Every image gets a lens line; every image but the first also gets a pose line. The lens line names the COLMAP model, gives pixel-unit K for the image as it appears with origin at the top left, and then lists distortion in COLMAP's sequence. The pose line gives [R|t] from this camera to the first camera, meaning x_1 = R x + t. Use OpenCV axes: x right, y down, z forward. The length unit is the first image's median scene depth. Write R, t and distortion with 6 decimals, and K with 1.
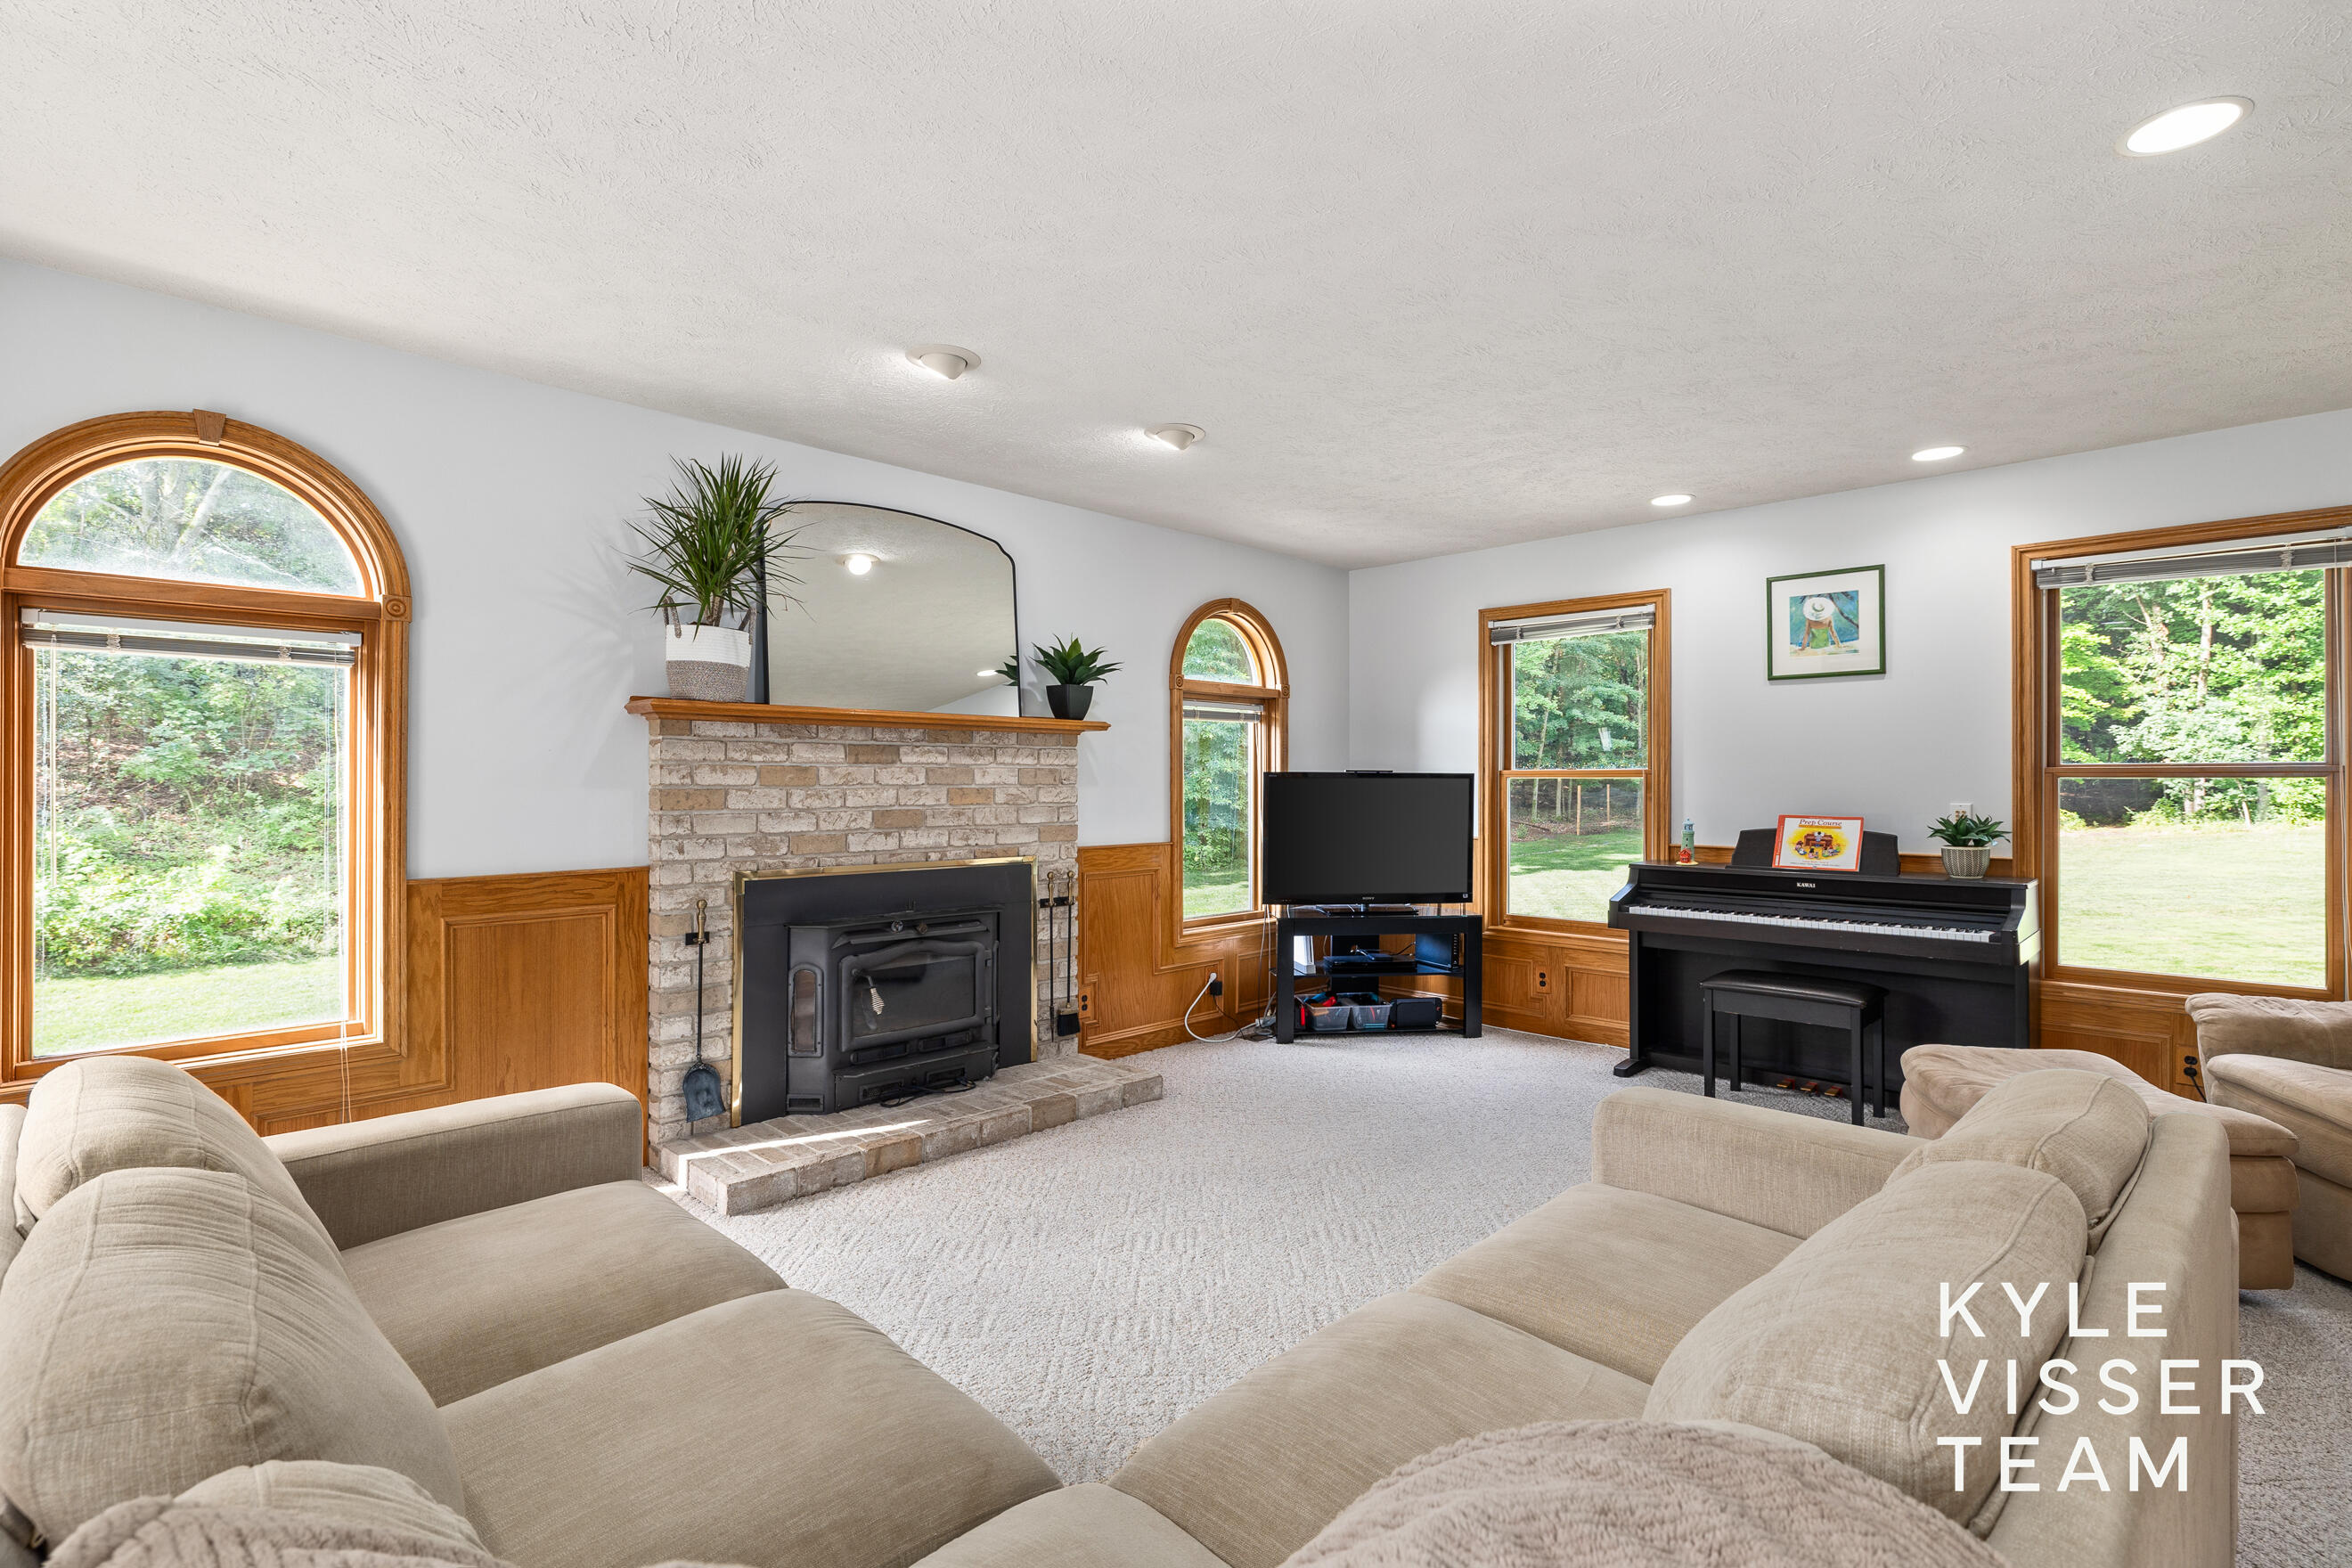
lens RADIAL K [[1112.9, 0, 1186.9], [0, 1112.9, 776.2], [0, 0, 1]] dist [-0.005726, 0.001215]
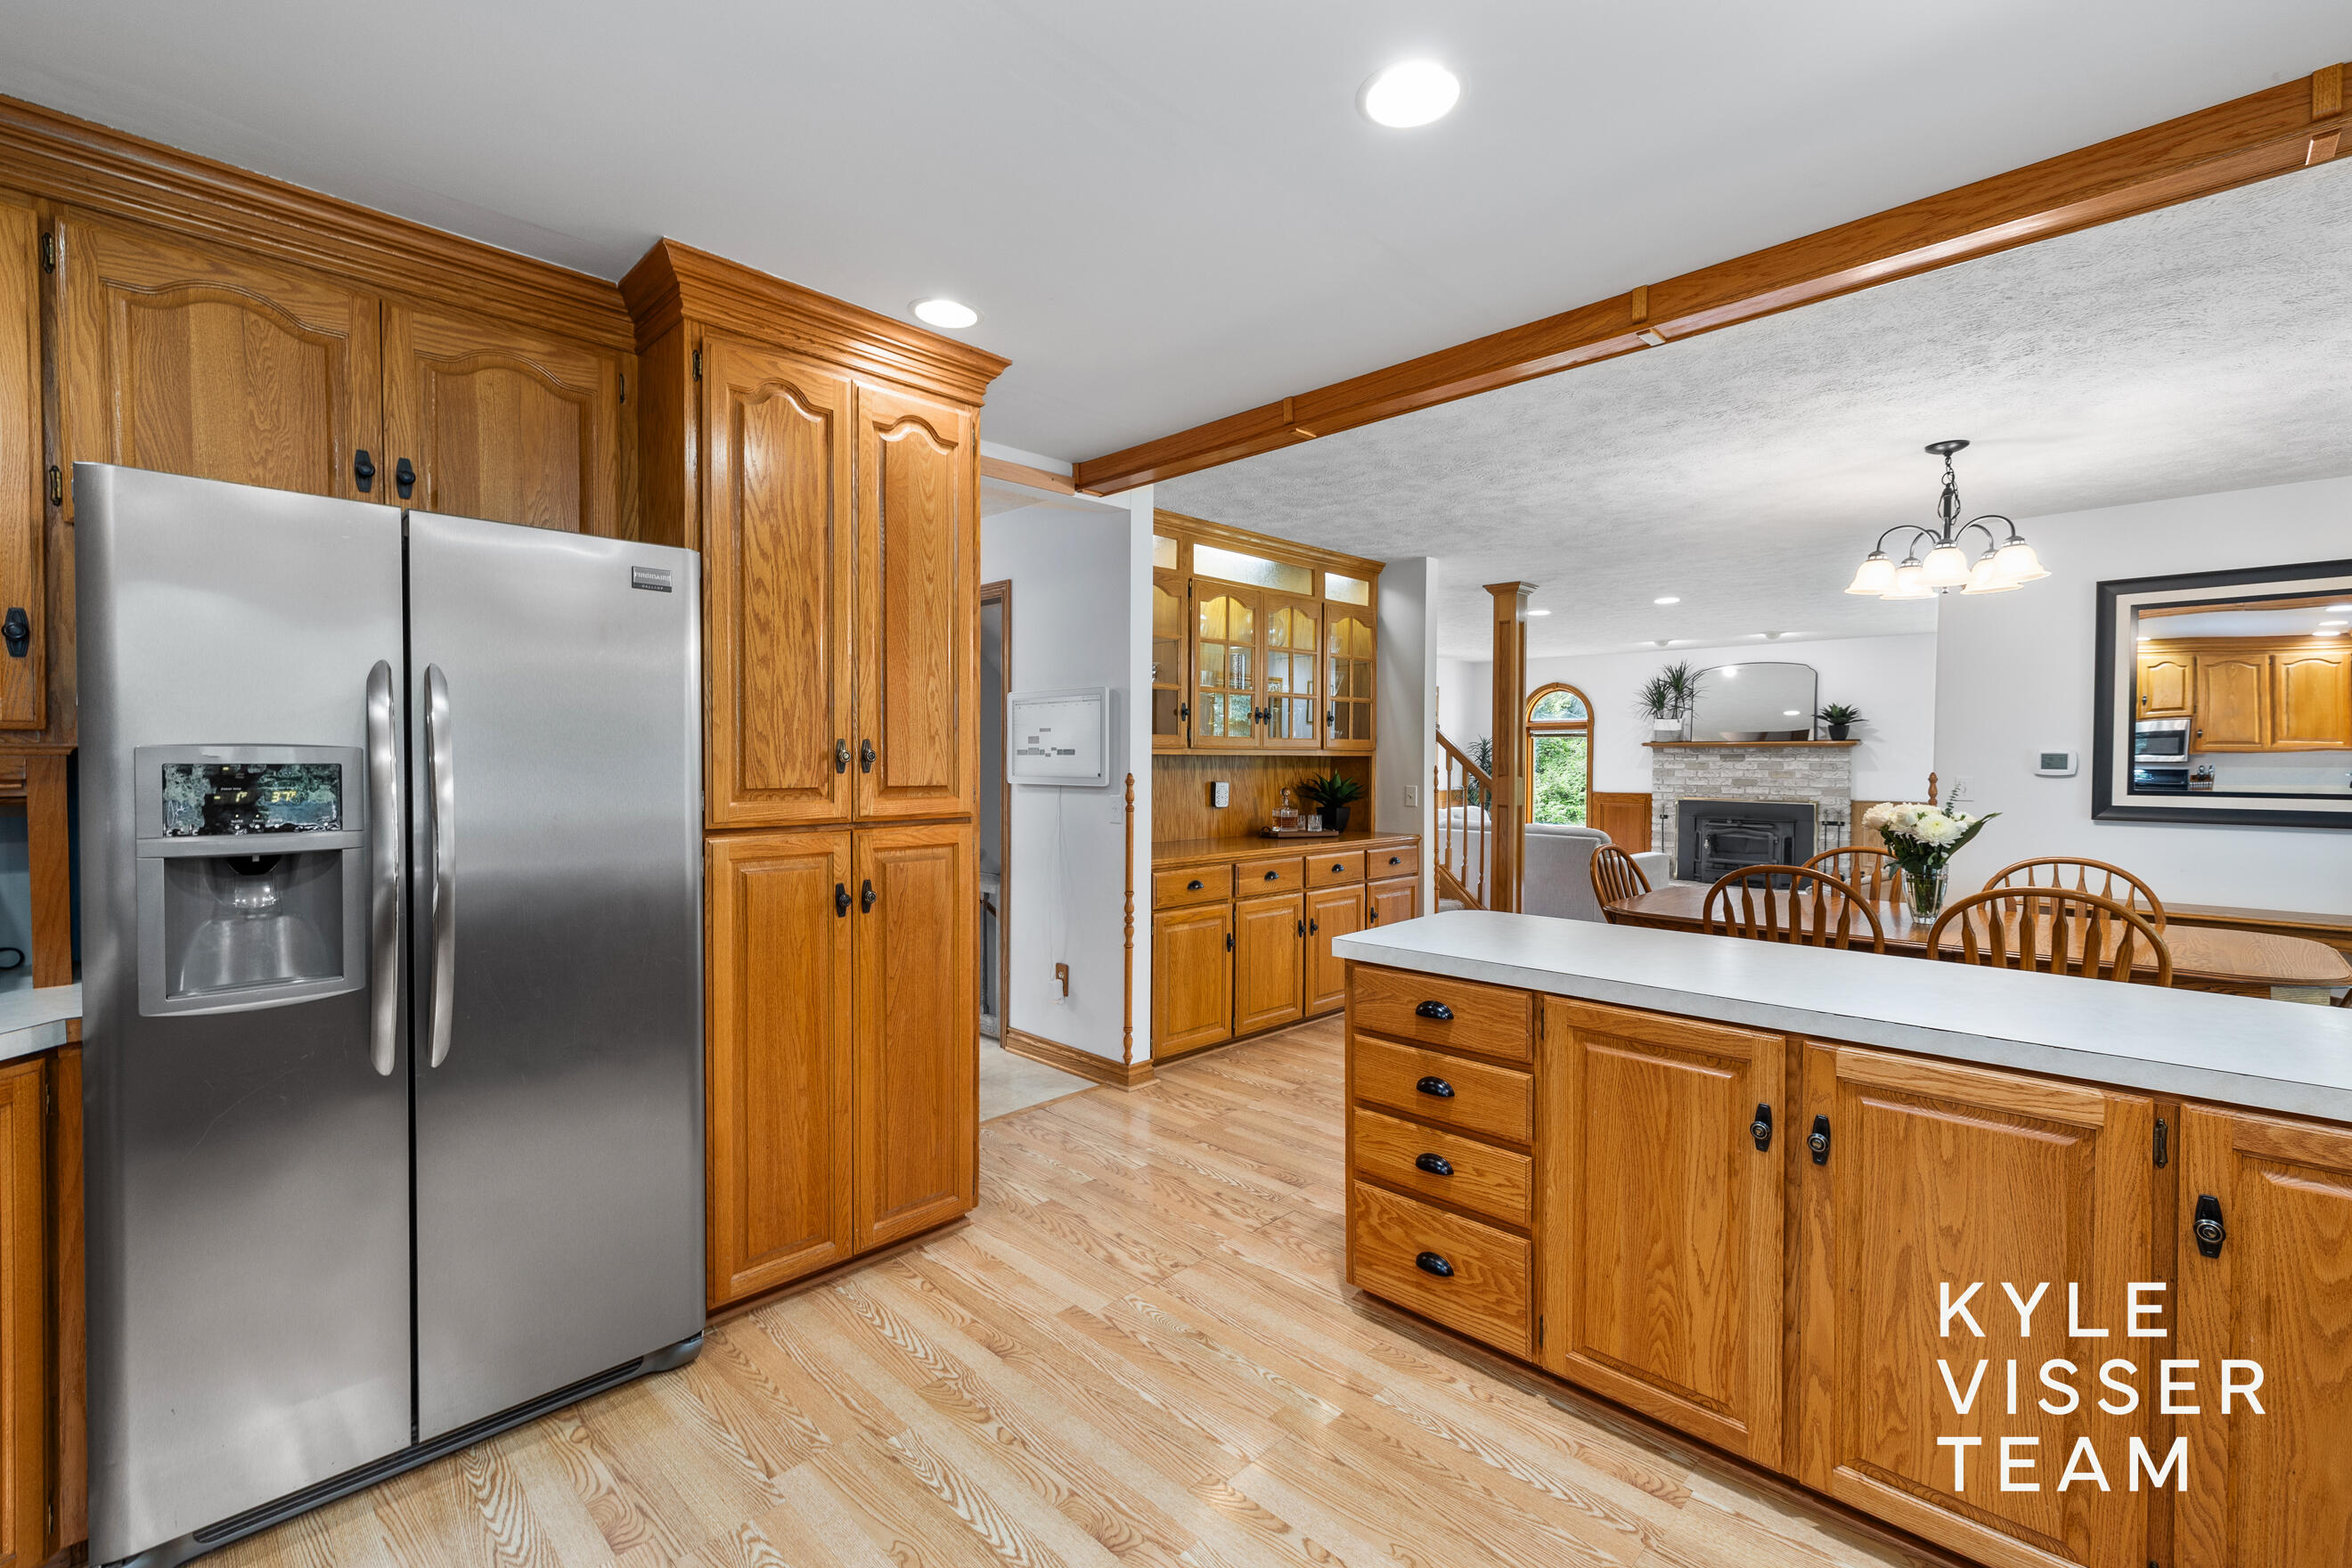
lens RADIAL K [[1018.4, 0, 1182.2], [0, 1018.4, 776.3], [0, 0, 1]] dist [0.003612, 0.000479]
pose [[0.000661, 0.017465, -0.999847, 2.072578], [0.000818, 0.999847, 0.017465, -0.018326], [0.999999, -0.000829, 0.000647, -0.315022]]
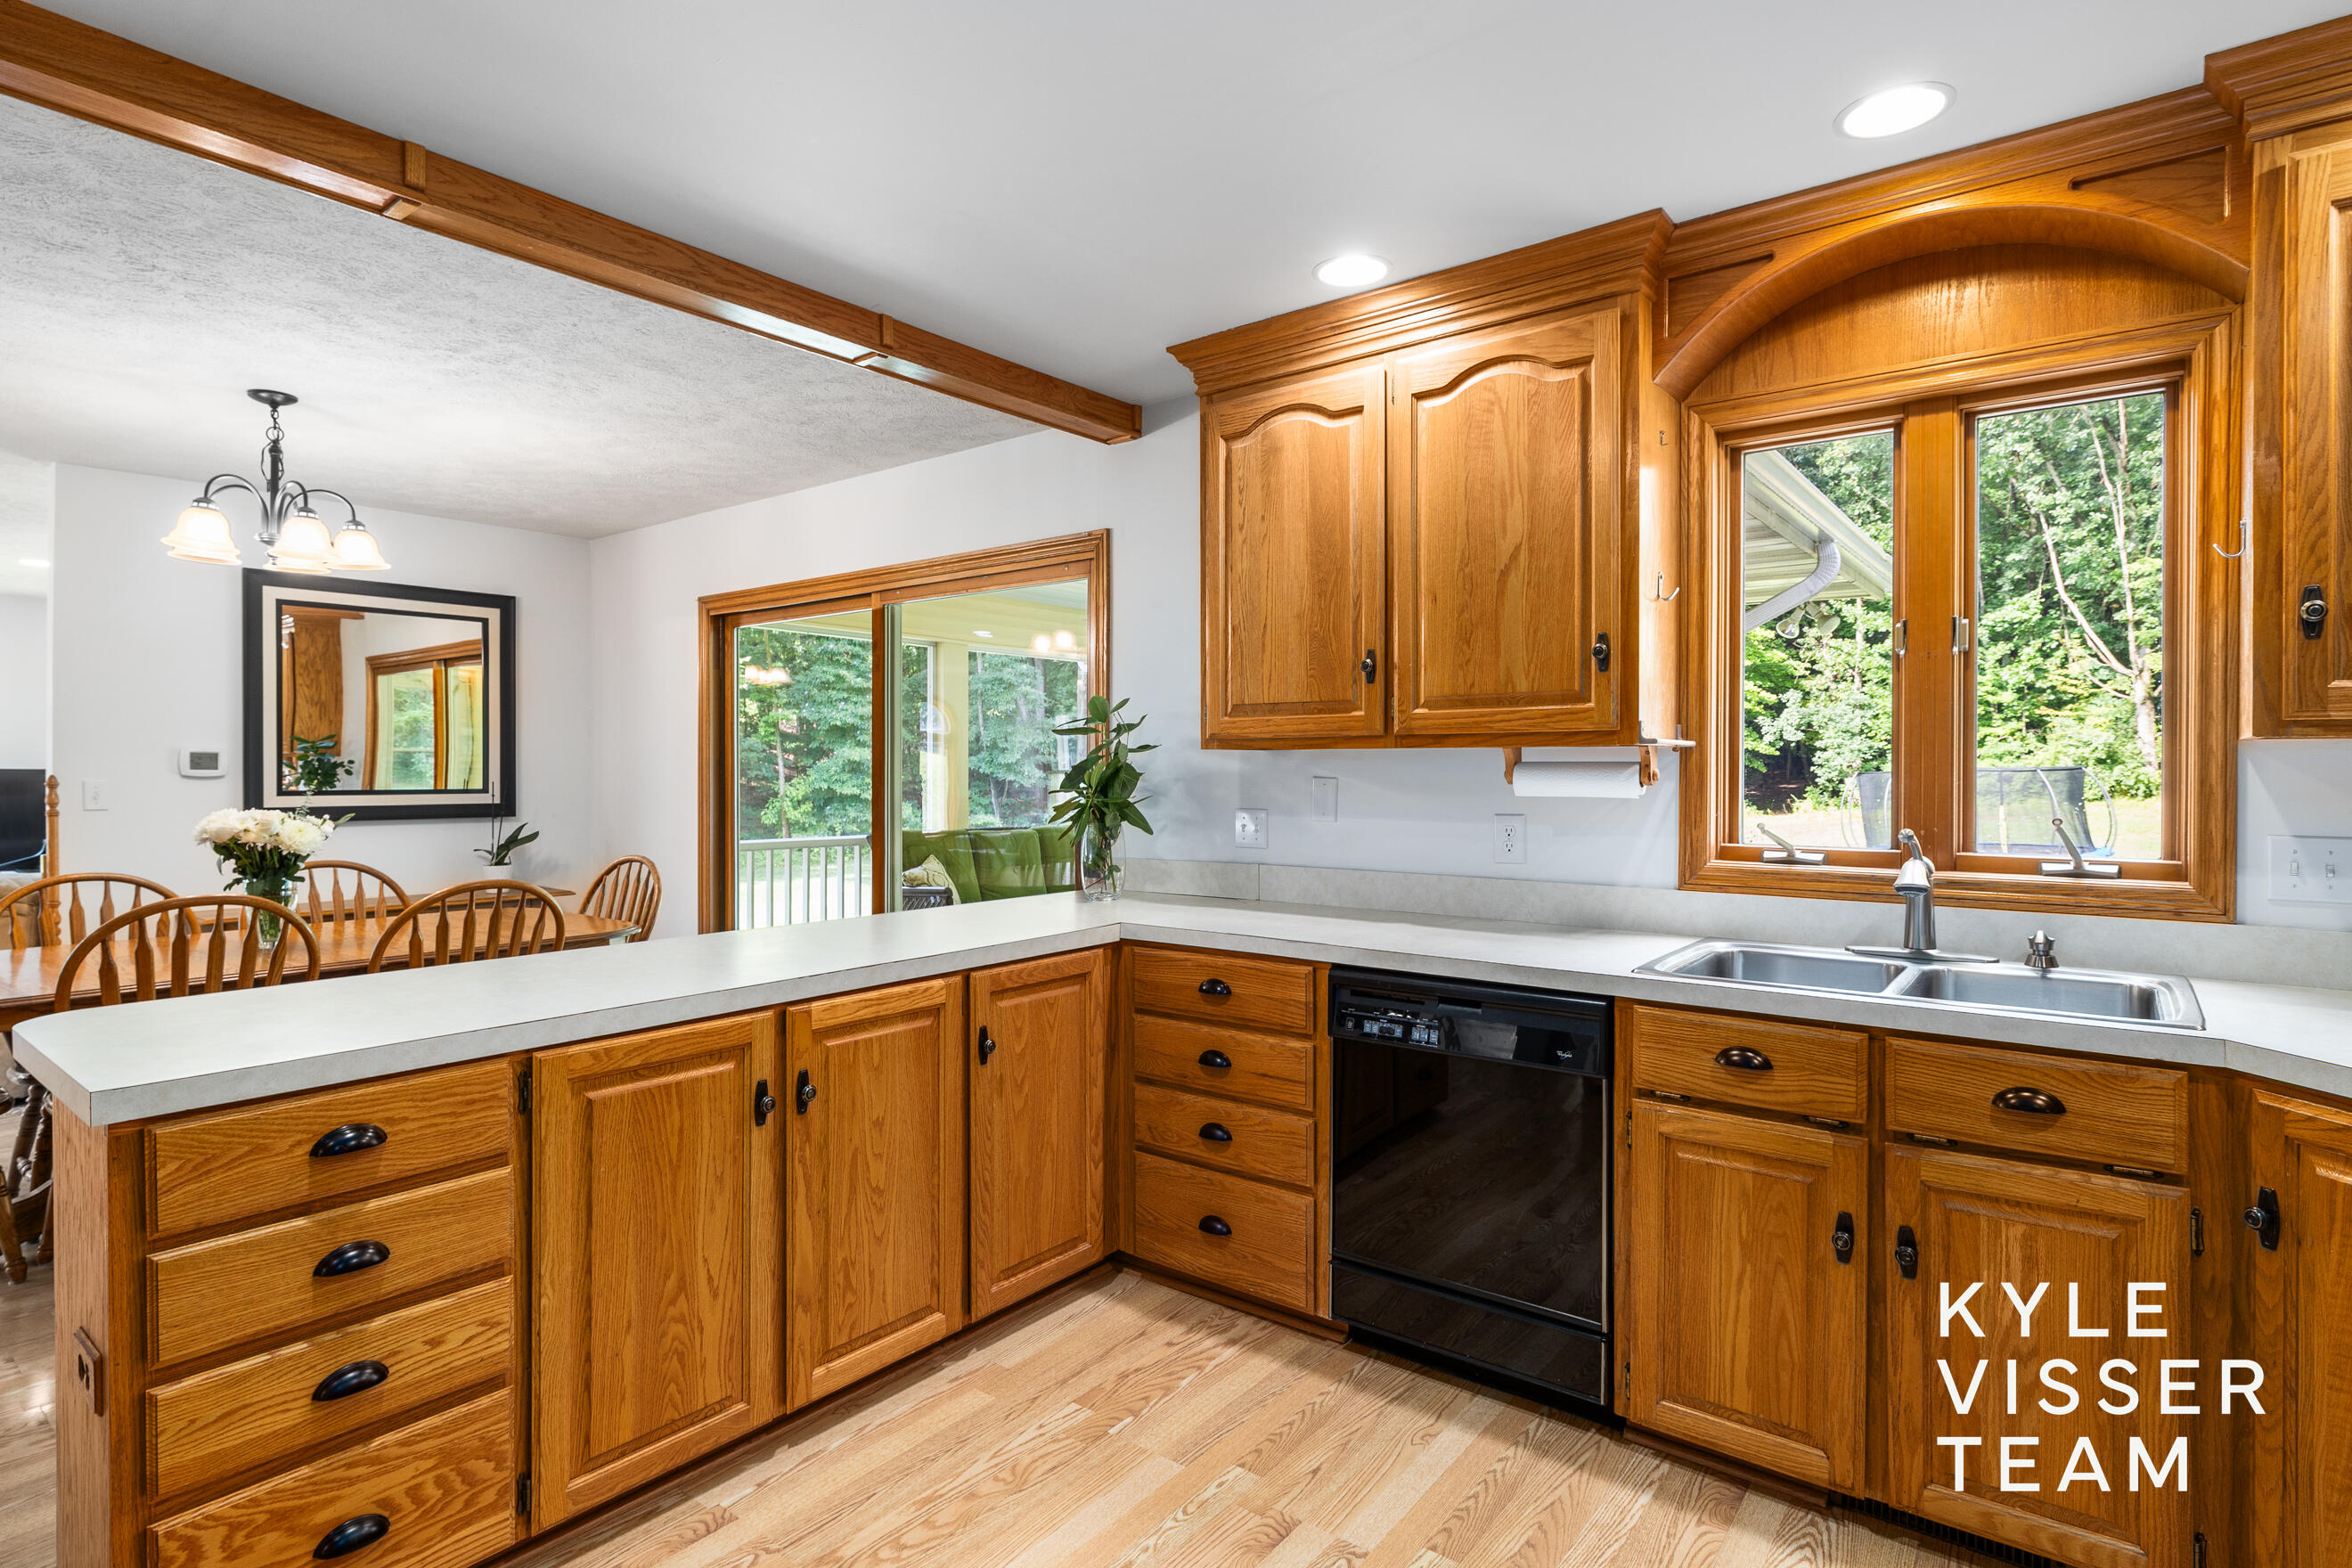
lens RADIAL K [[1192.2, 0, 1173.1], [0, 1192.2, 776.1], [0, 0, 1]] dist [0.000791, -0.001084]
pose [[0.994021, 0.000032, 0.109188, 1.767380], [-0.001173, 0.999945, 0.010383, -0.012461], [-0.109182, -0.010449, 0.993967, -0.613213]]
